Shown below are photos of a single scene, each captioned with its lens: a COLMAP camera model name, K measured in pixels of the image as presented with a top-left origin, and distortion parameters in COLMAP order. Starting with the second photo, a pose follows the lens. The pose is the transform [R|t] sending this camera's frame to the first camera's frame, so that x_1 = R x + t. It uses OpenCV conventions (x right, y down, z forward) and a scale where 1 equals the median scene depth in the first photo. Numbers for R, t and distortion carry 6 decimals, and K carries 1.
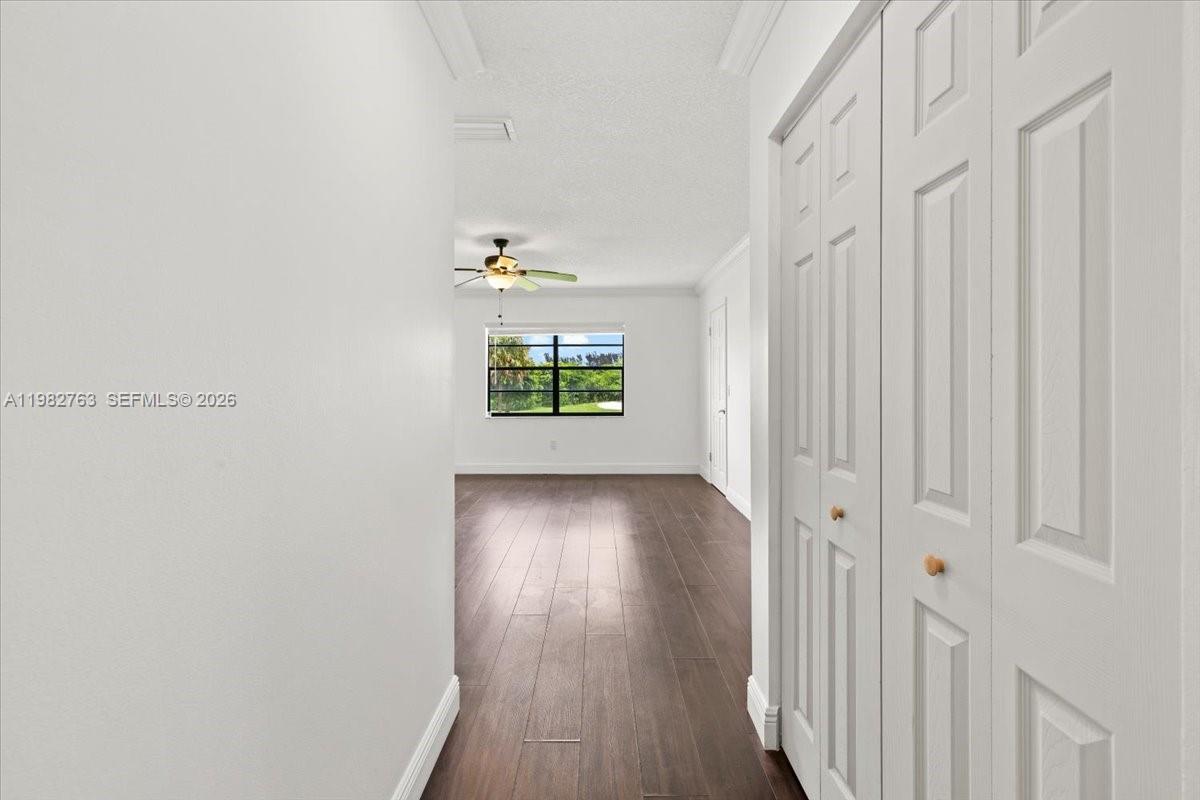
lens RADIAL K [[514.6, 0, 596.3], [0, 514.6, 379.3], [0, 0, 1]] dist [0.001405, 0.000143]
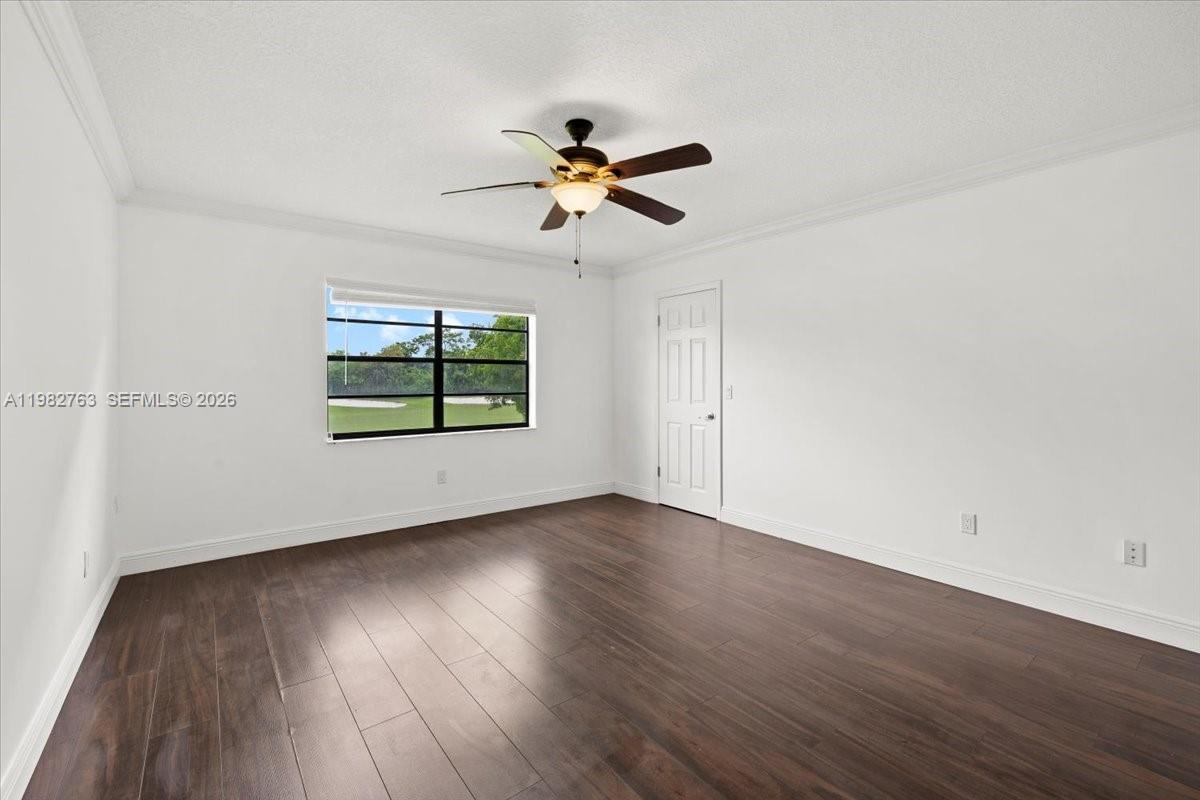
lens RADIAL K [[514.6, 0, 596.3], [0, 514.6, 379.3], [0, 0, 1]] dist [0.001405, 0.000143]
pose [[0.793499, 0.002555, 0.608567, -0.324109], [-0.004232, 0.999990, 0.001320, 0.000974], [-0.608557, -0.003623, 0.793502, 0.356029]]
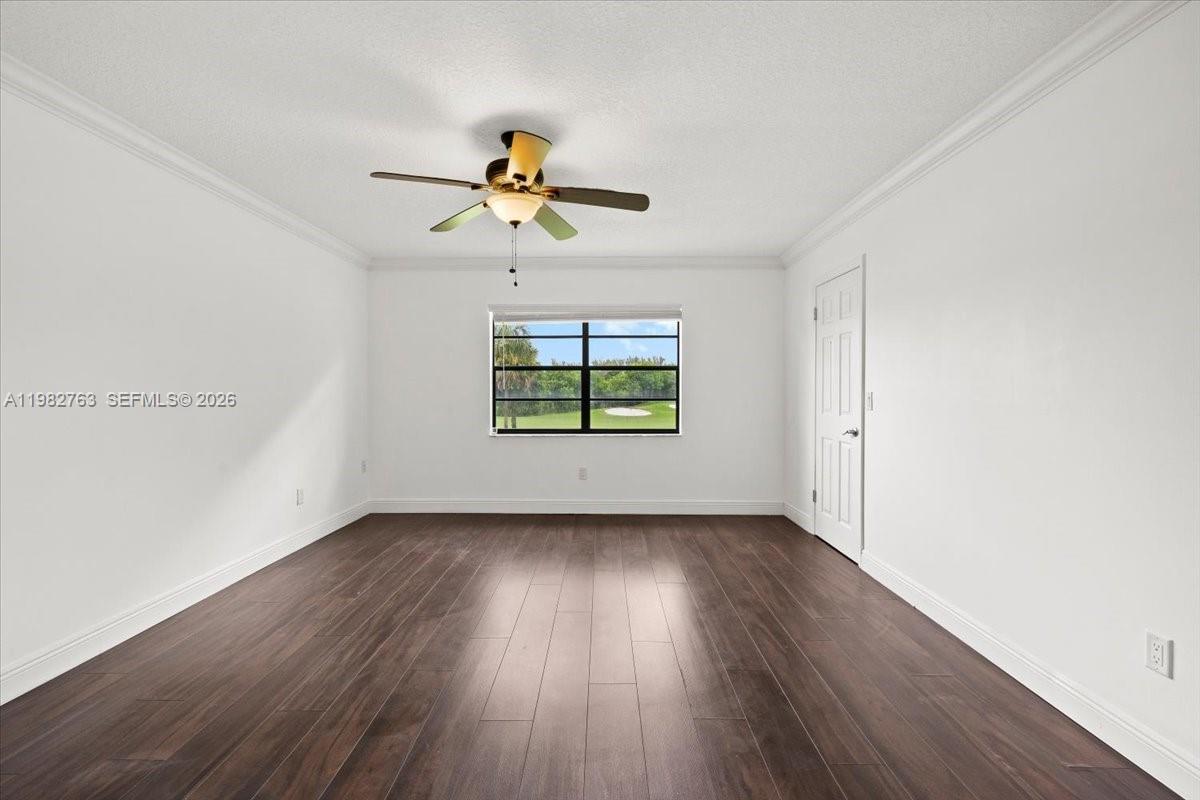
lens RADIAL K [[511.1, 0, 597.2], [0, 511.1, 392.0], [0, 0, 1]] dist [0.002015, 0.000366]
pose [[0.999969, 0.002825, -0.007357, -0.057460], [-0.002724, 0.999903, 0.013638, 0.002446], [0.007395, -0.013618, 0.999880, 0.278986]]
